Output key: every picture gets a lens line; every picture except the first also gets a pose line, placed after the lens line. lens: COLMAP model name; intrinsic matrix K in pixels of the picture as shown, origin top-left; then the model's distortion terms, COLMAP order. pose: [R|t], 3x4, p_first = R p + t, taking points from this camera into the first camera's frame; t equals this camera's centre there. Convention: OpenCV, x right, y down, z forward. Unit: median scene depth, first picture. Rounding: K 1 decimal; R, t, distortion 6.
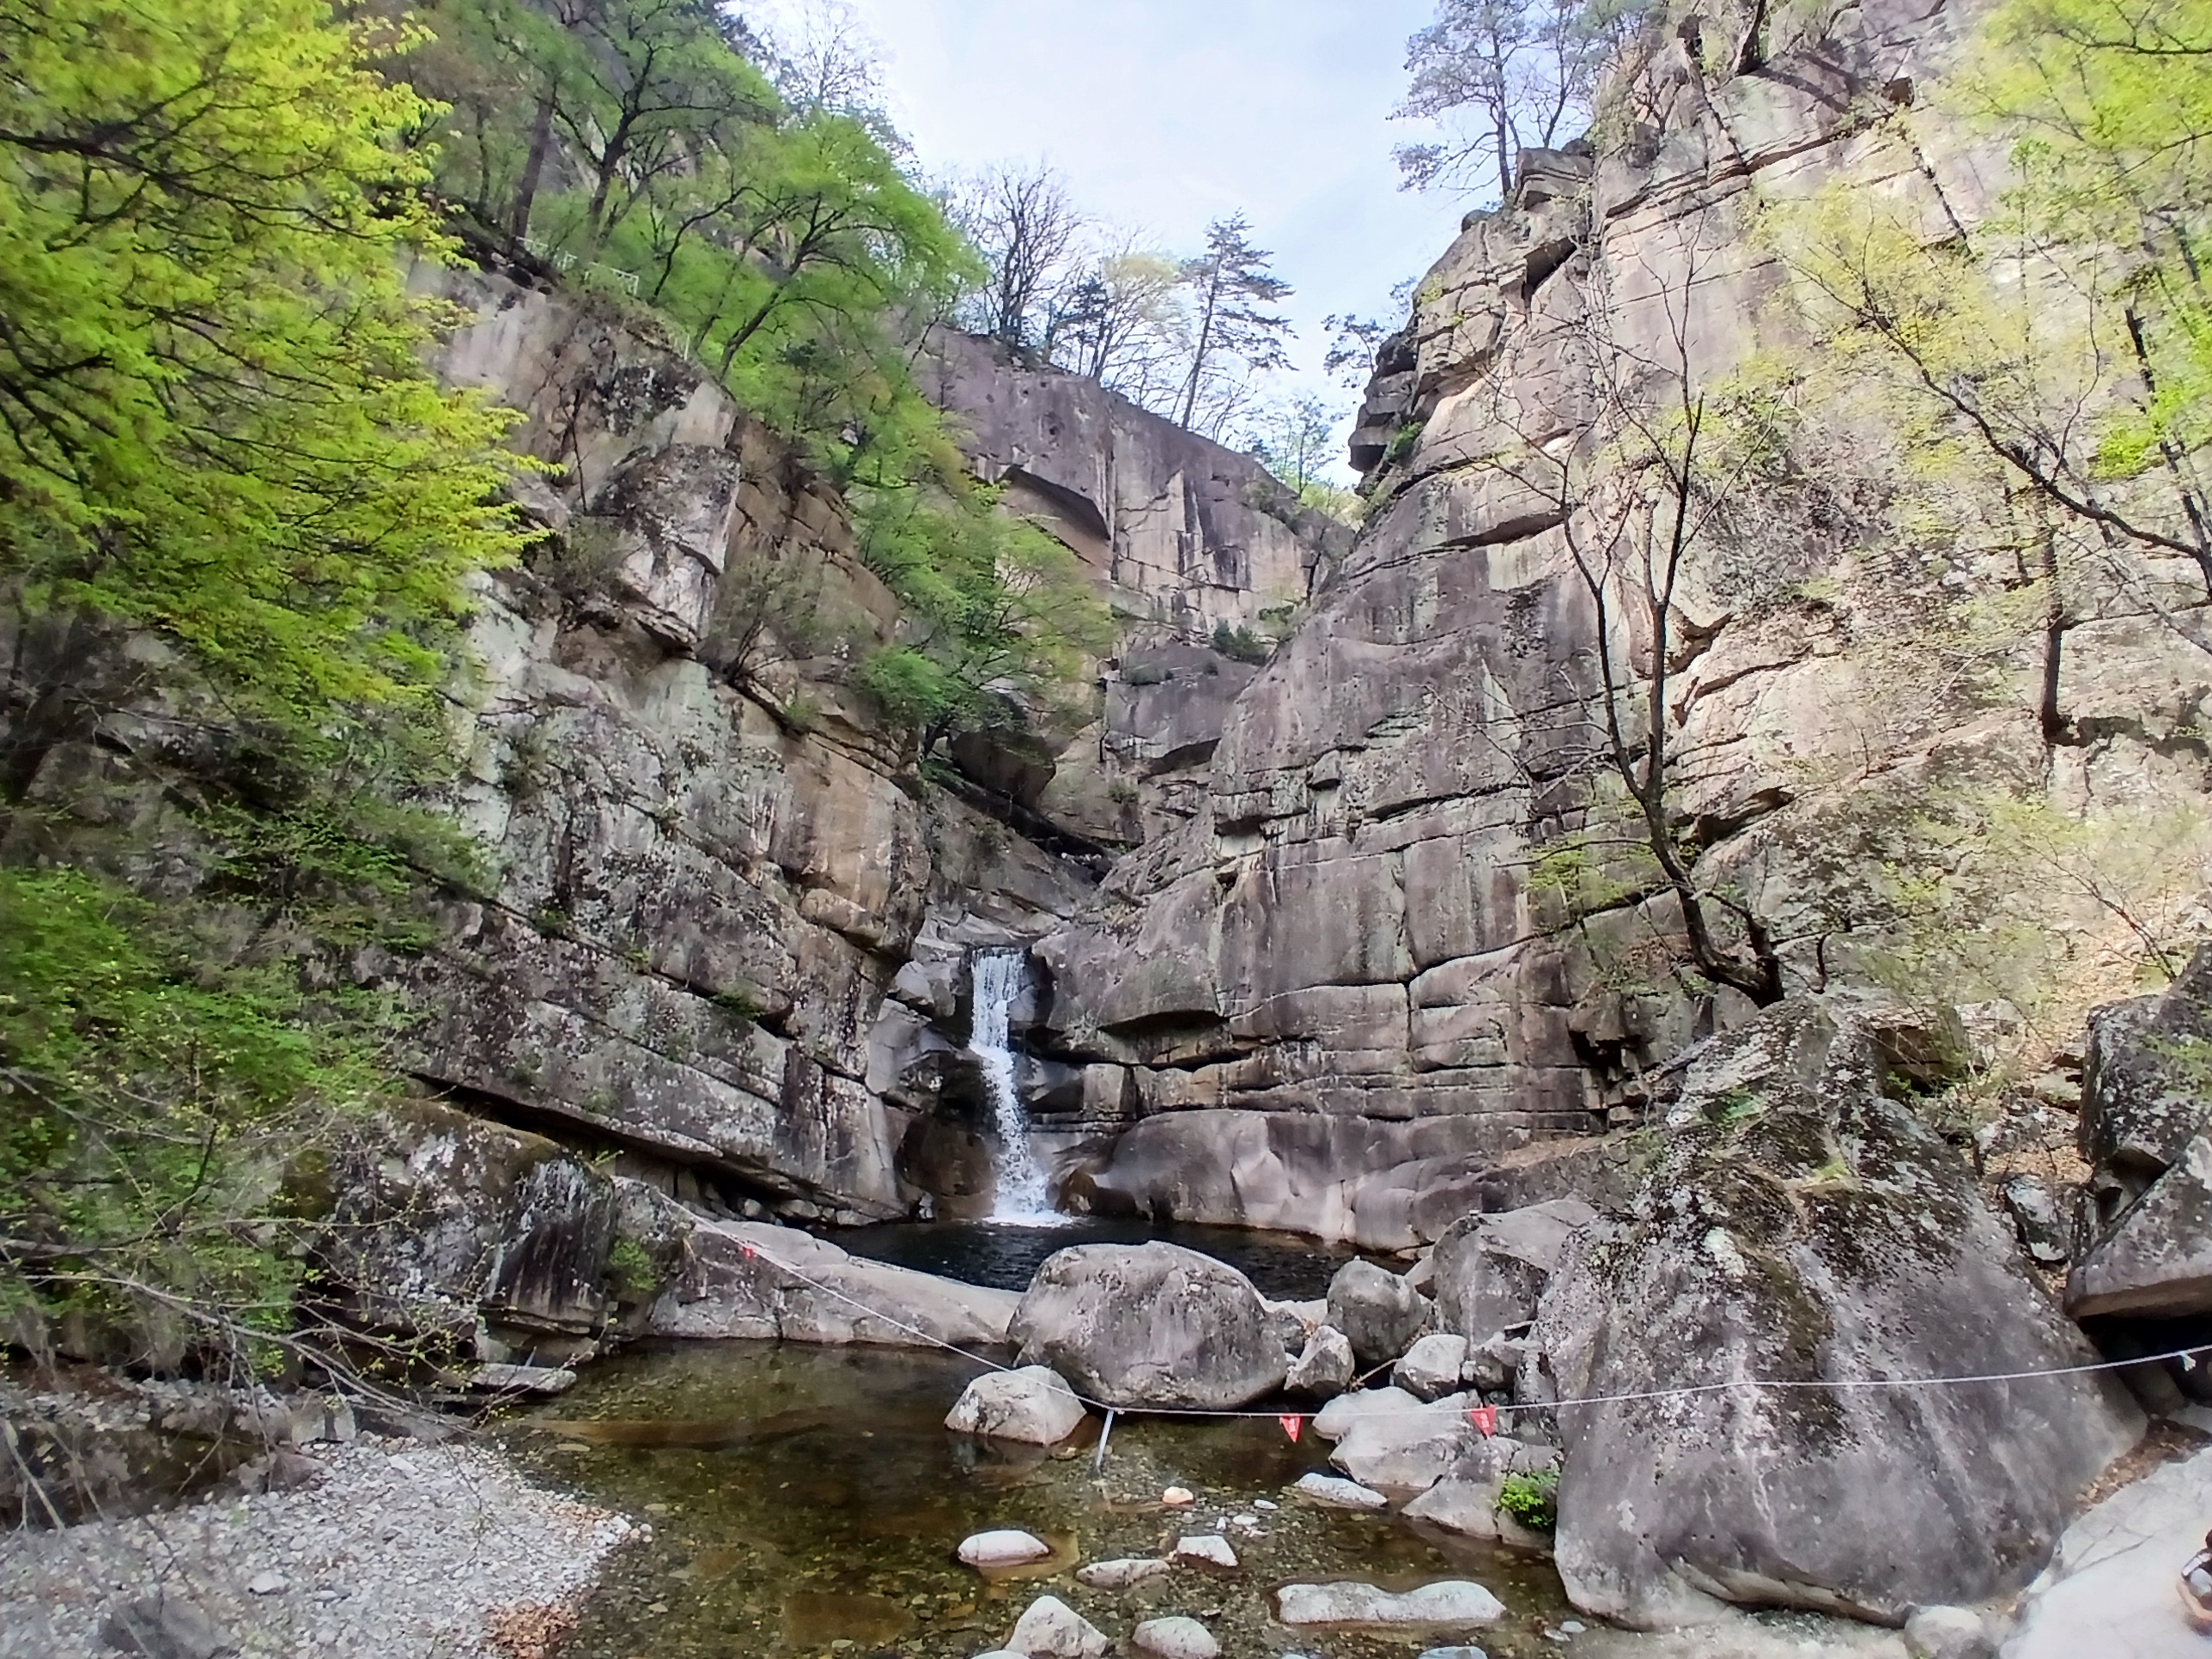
lens RADIAL K [[1095.9, 0, 1116.1], [0, 1095.9, 801.4], [0, 0, 1]] dist [0.005805, -0.048989]
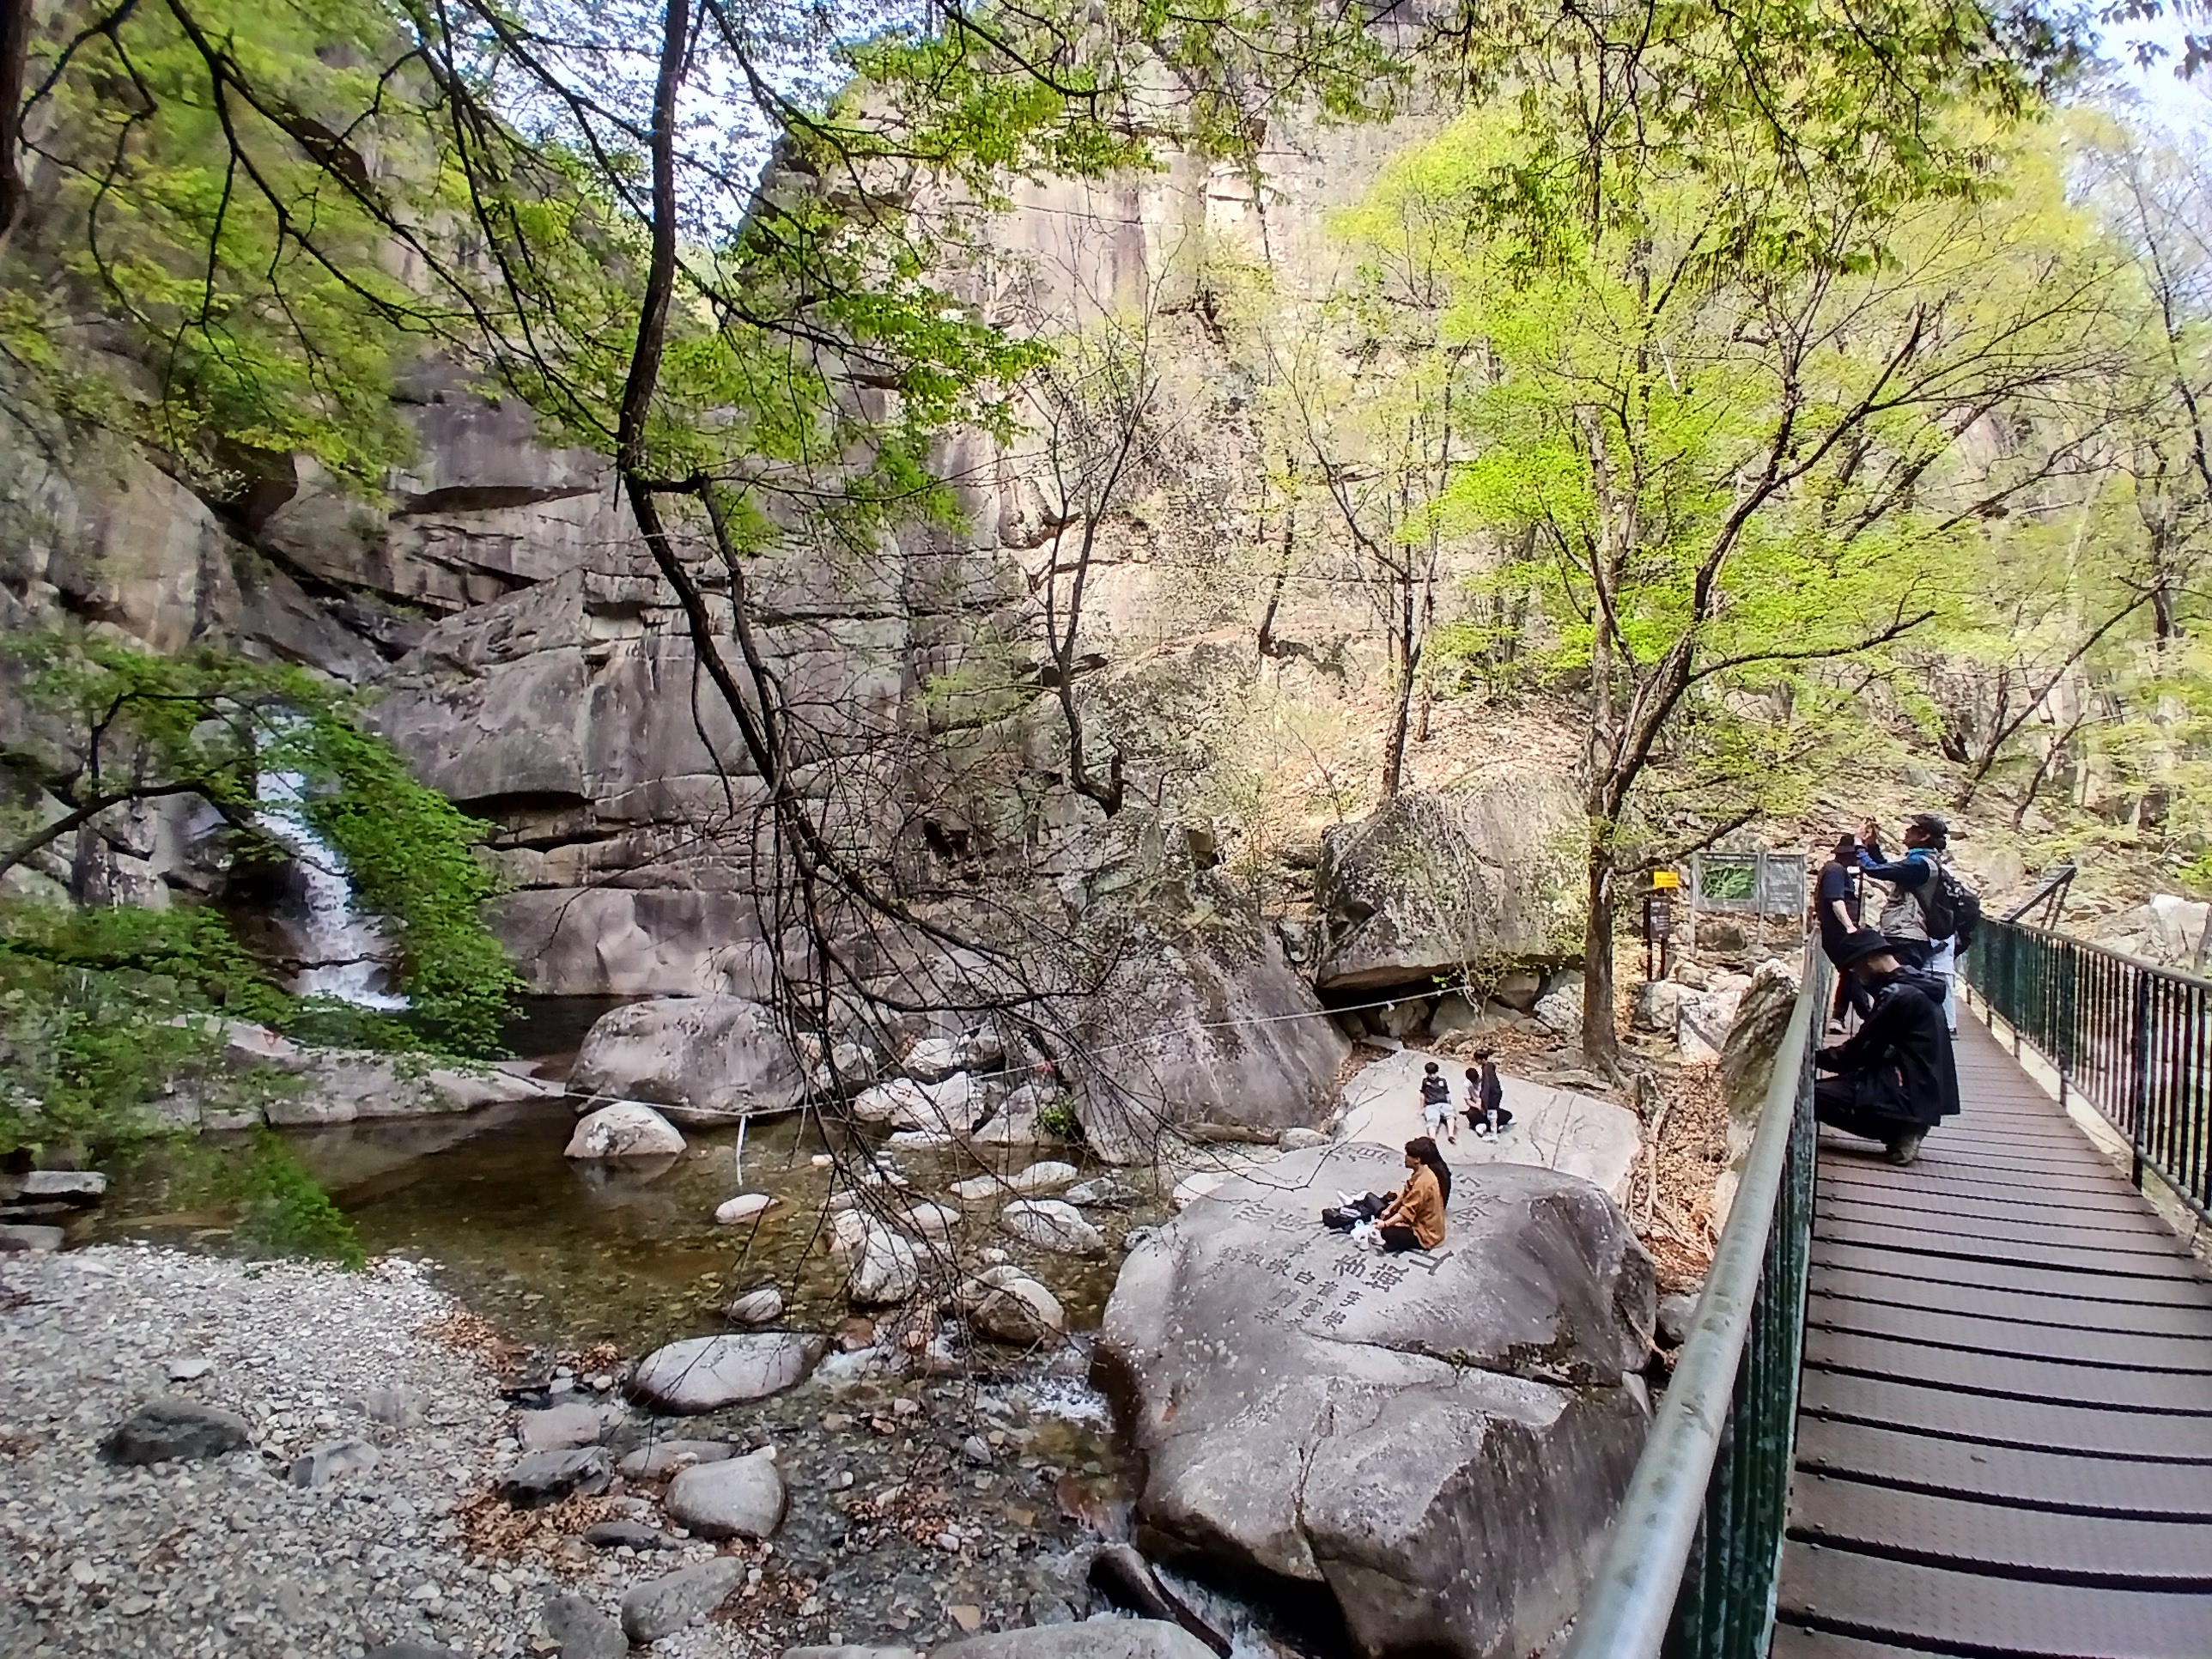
lens RADIAL K [[1095.9, 0, 1116.1], [0, 1095.9, 801.4], [0, 0, 1]] dist [0.005805, -0.048989]
pose [[0.749239, 0.036167, 0.661312, -0.224708], [-0.163773, 0.977616, 0.132083, -0.013523], [-0.641732, -0.207266, 0.738391, -0.054755]]
